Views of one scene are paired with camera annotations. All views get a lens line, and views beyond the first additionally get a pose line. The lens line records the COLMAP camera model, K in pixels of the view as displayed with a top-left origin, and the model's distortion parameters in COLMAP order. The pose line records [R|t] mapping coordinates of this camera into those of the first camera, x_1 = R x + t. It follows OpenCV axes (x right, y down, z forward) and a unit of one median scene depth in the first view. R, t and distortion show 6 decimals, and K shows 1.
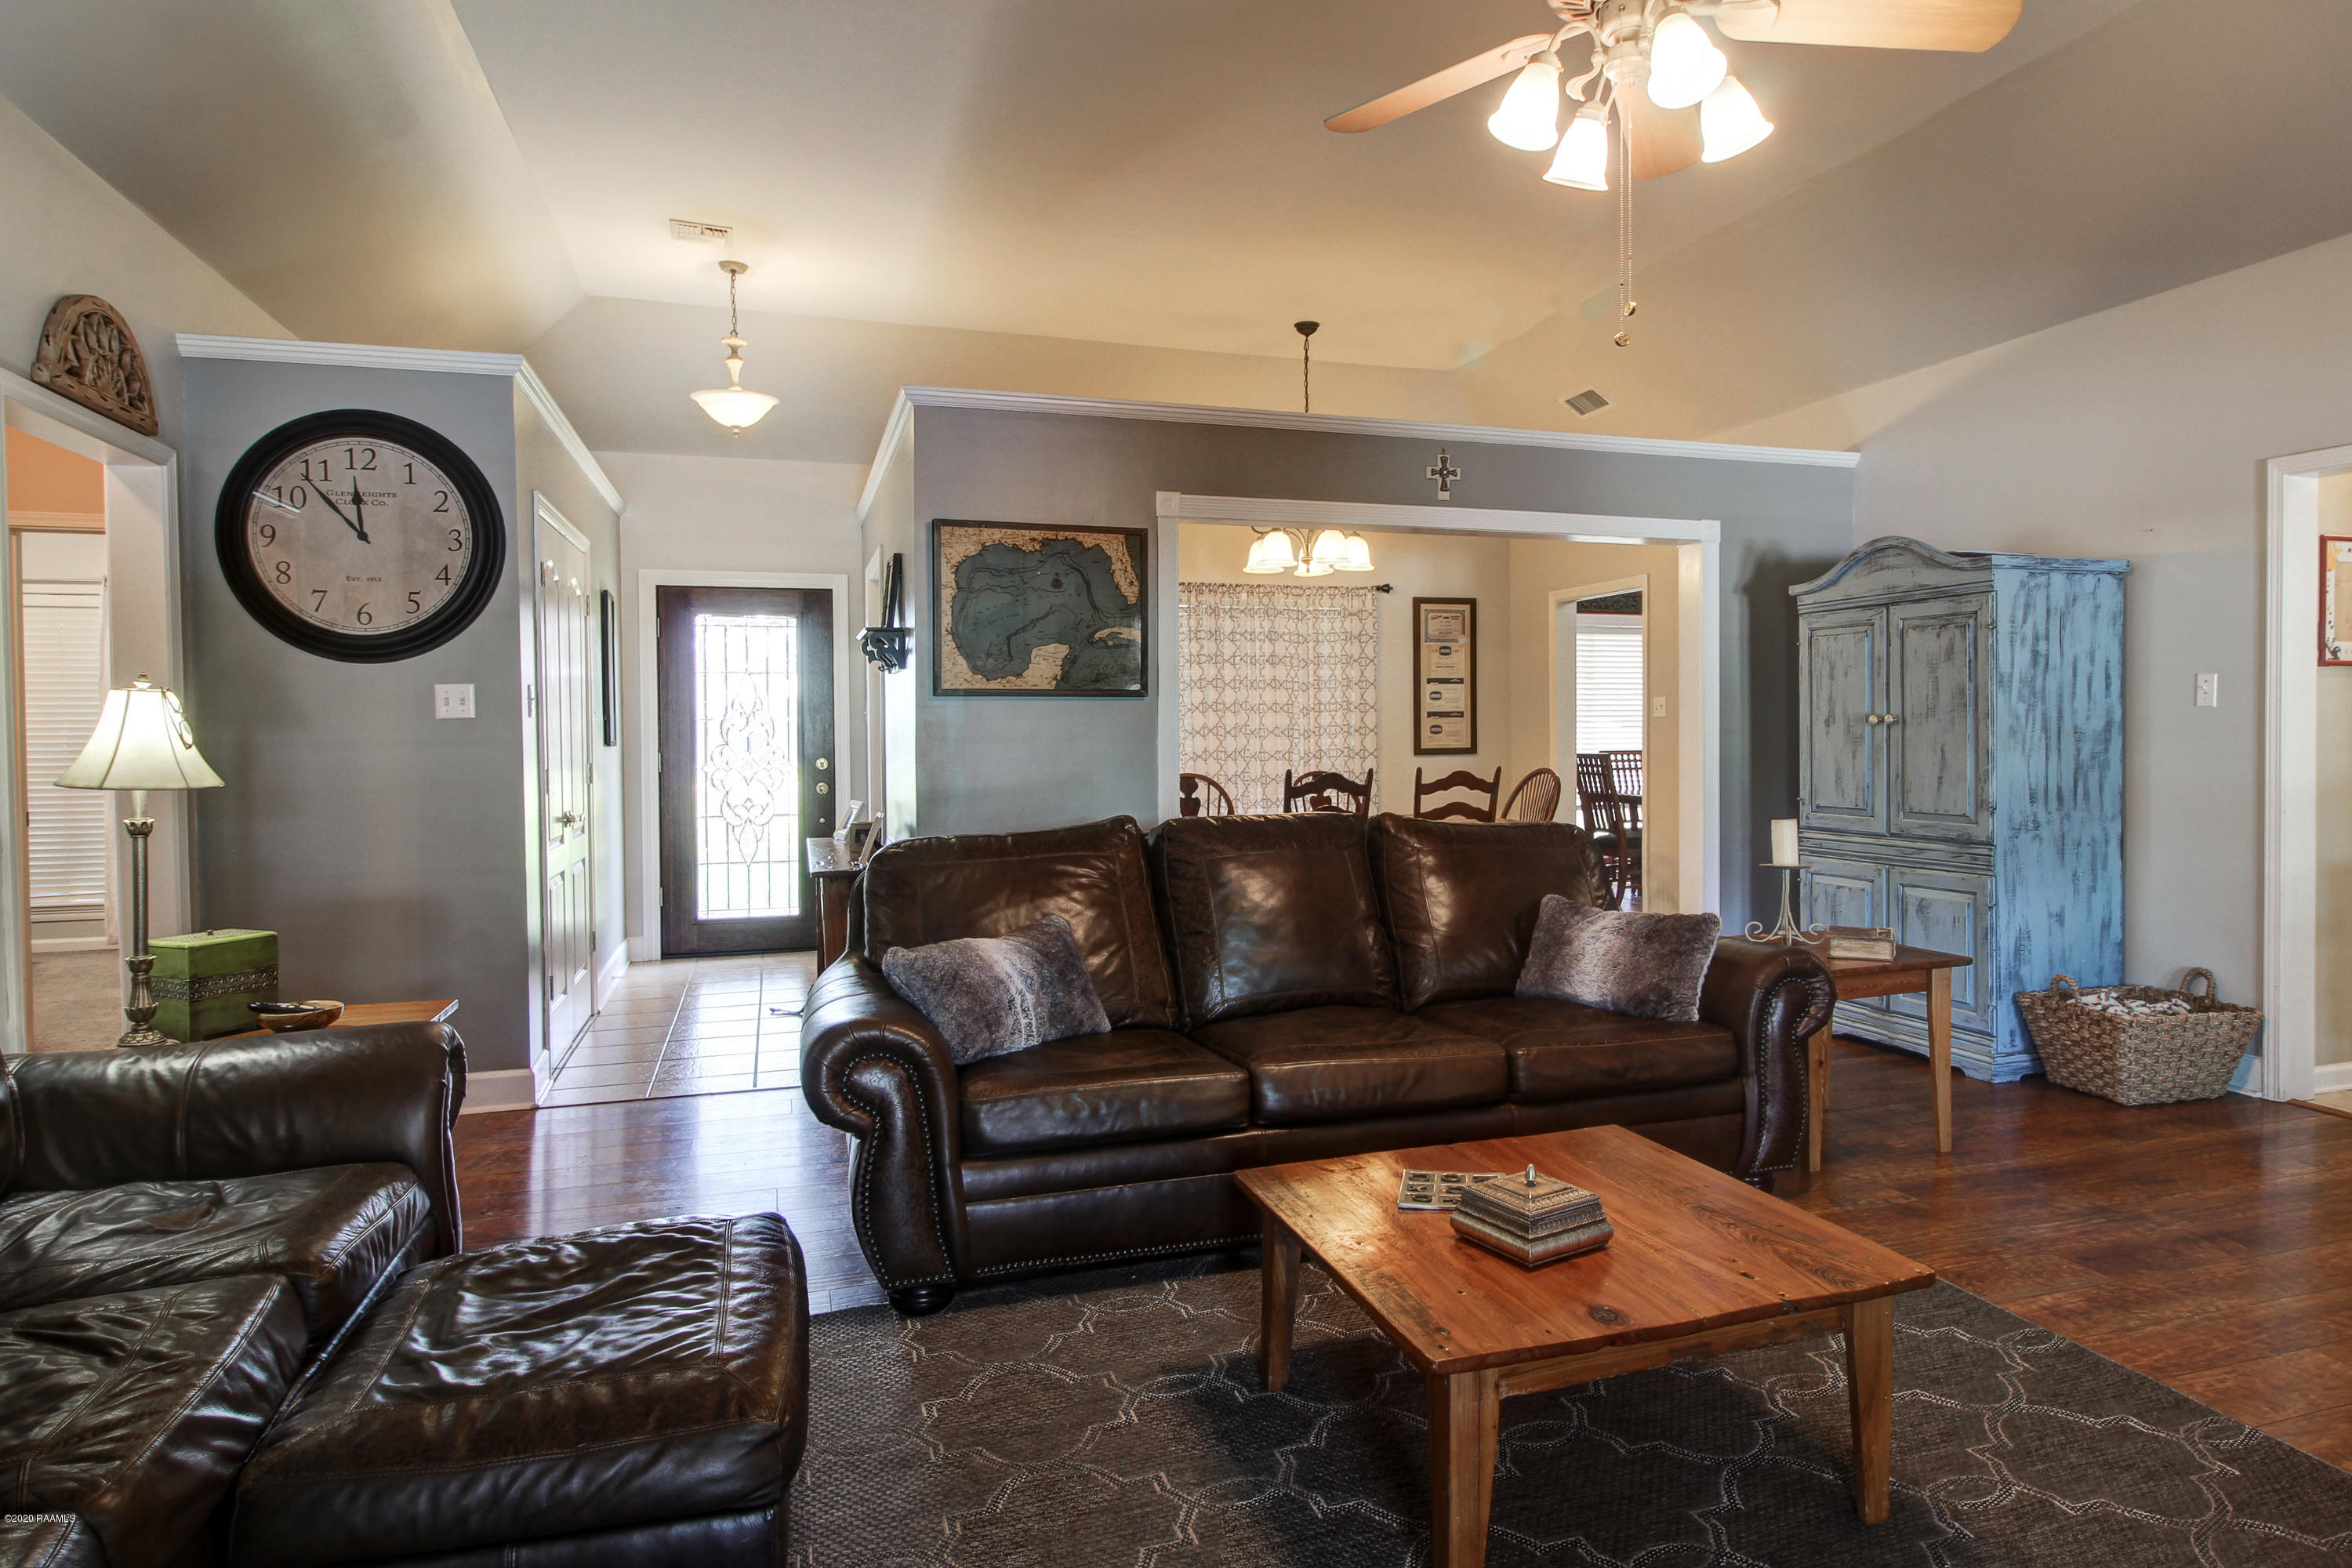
lens RADIAL K [[1372.4, 0, 1195.6], [0, 1372.4, 765.9], [0, 0, 1]] dist [-0.007715, -0.000051]
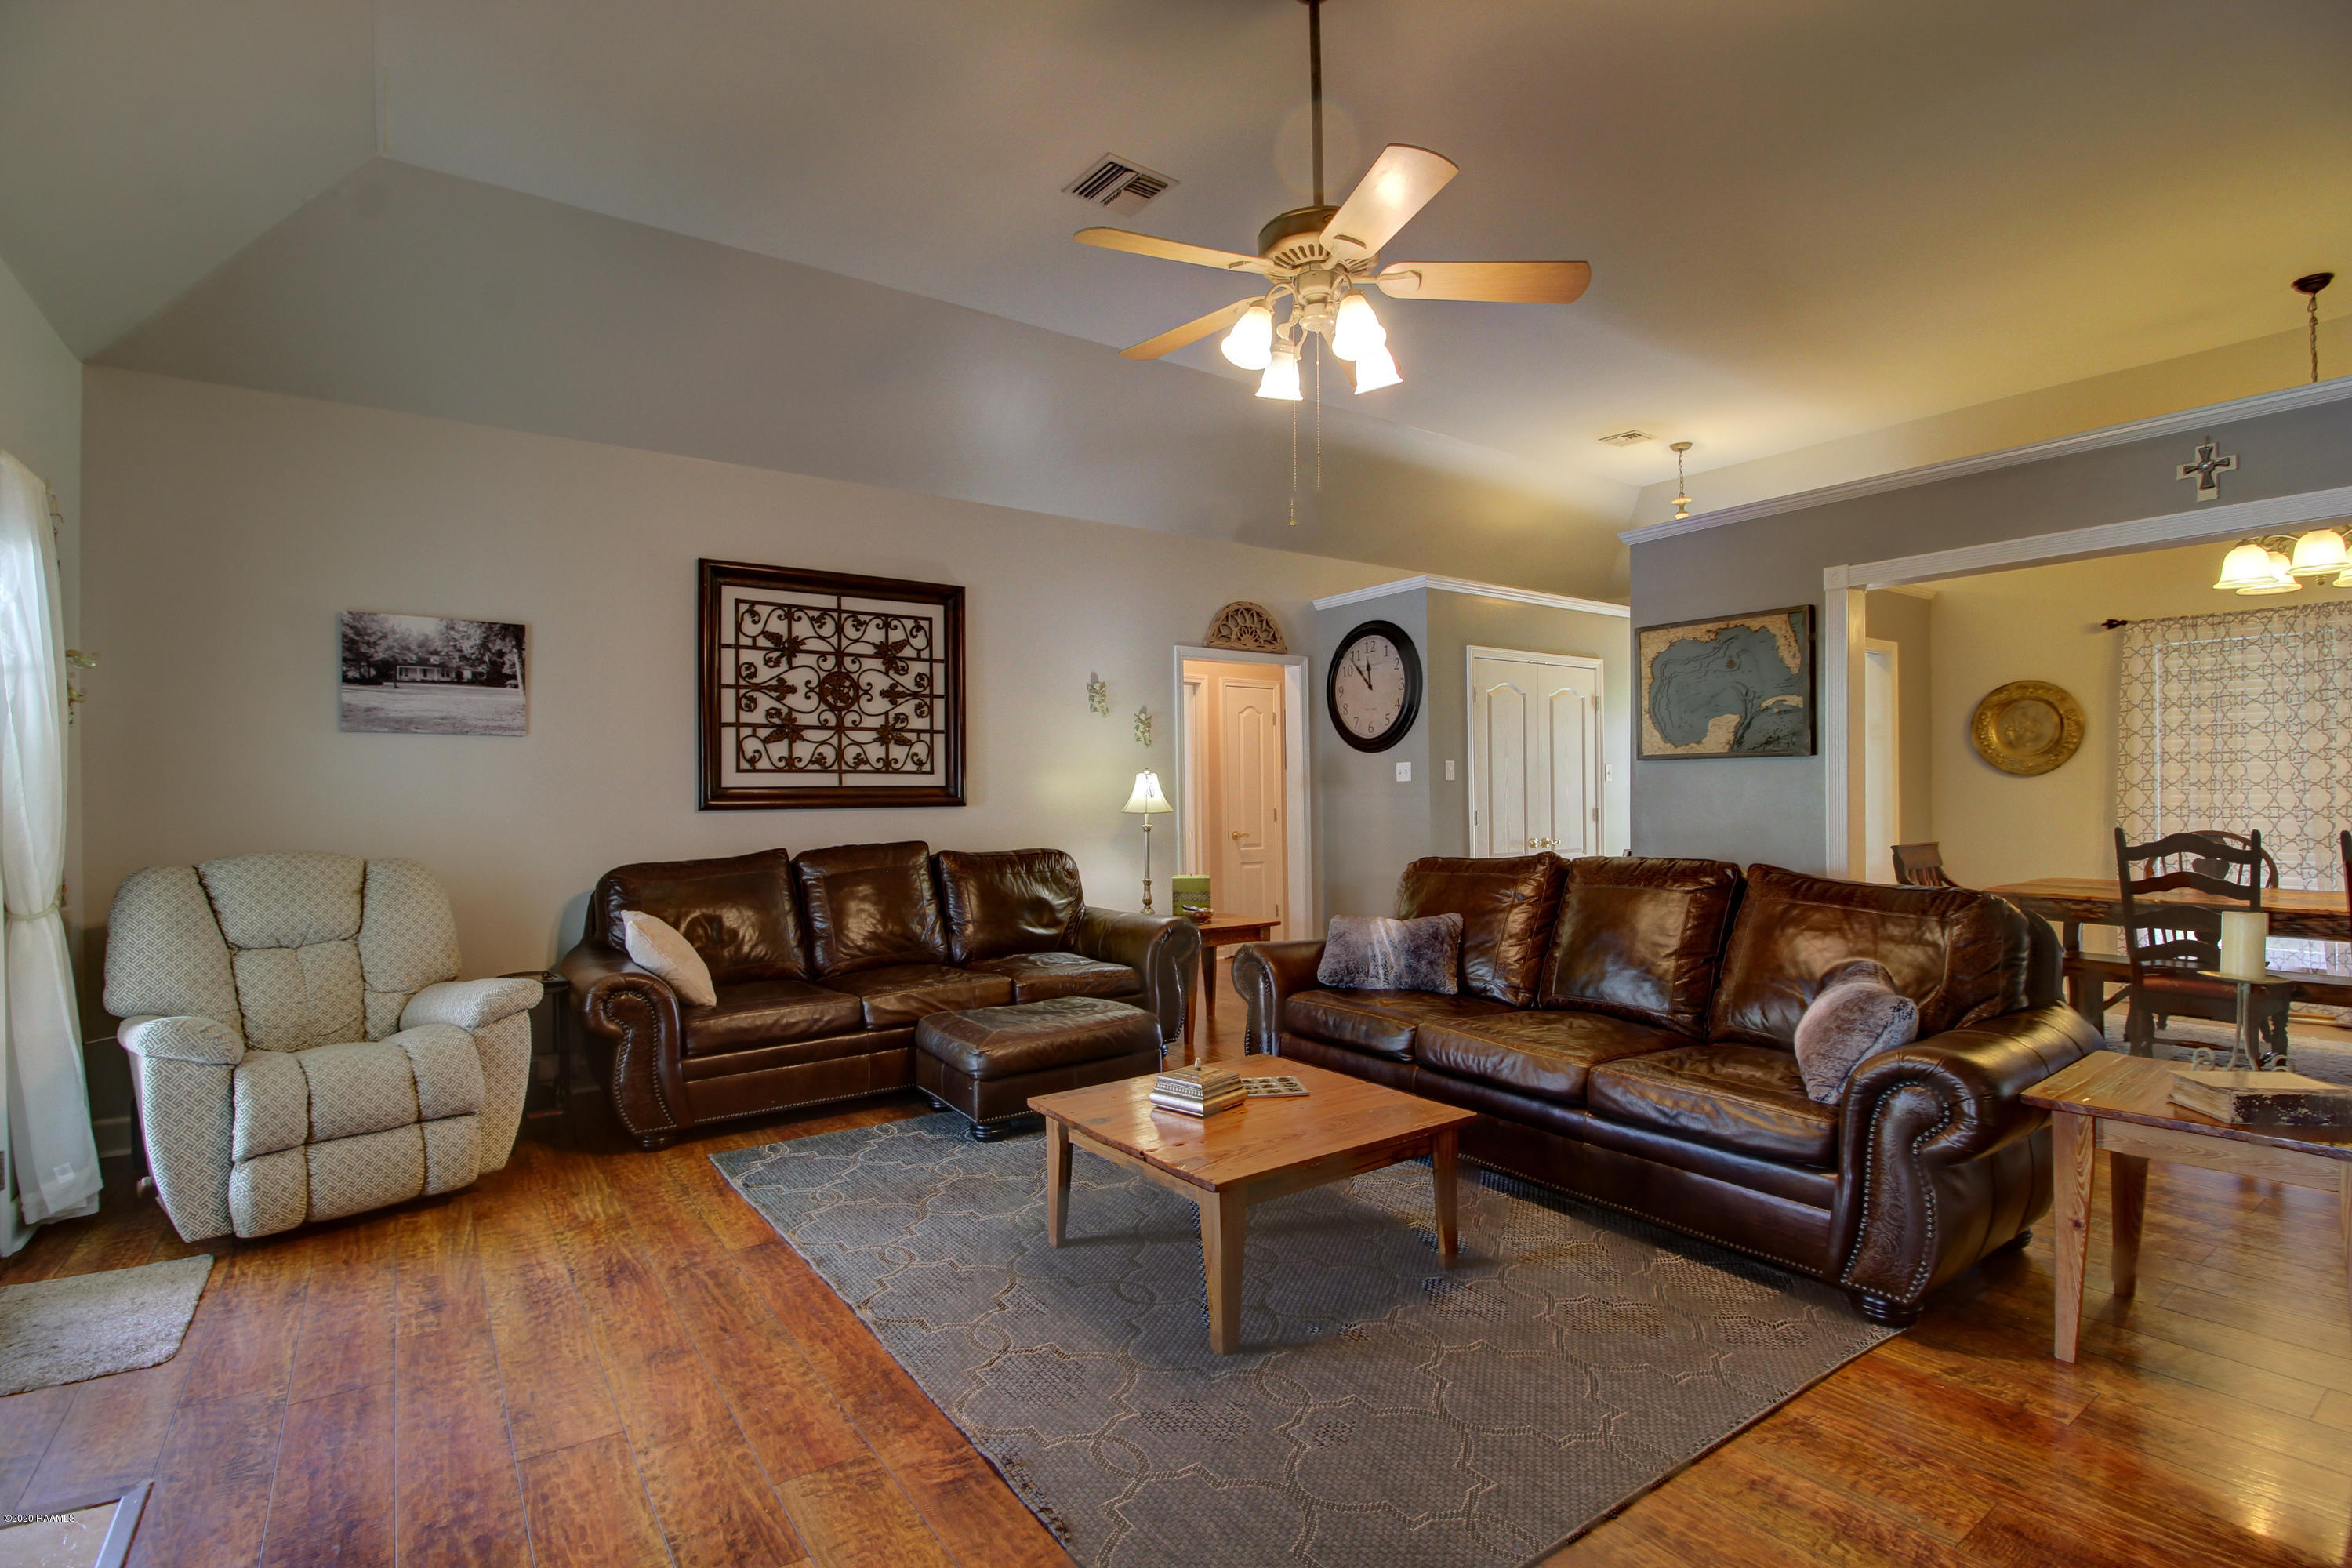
lens RADIAL K [[1090.7, 0, 1198.3], [0, 1090.7, 799.6], [0, 0, 1]] dist [-0.030110, -0.000171]
pose [[0.299458, 0.007852, -0.954077, 0.601574], [-0.017087, 0.999850, 0.002866, -0.008031], [0.953957, 0.015444, 0.299547, 0.245193]]
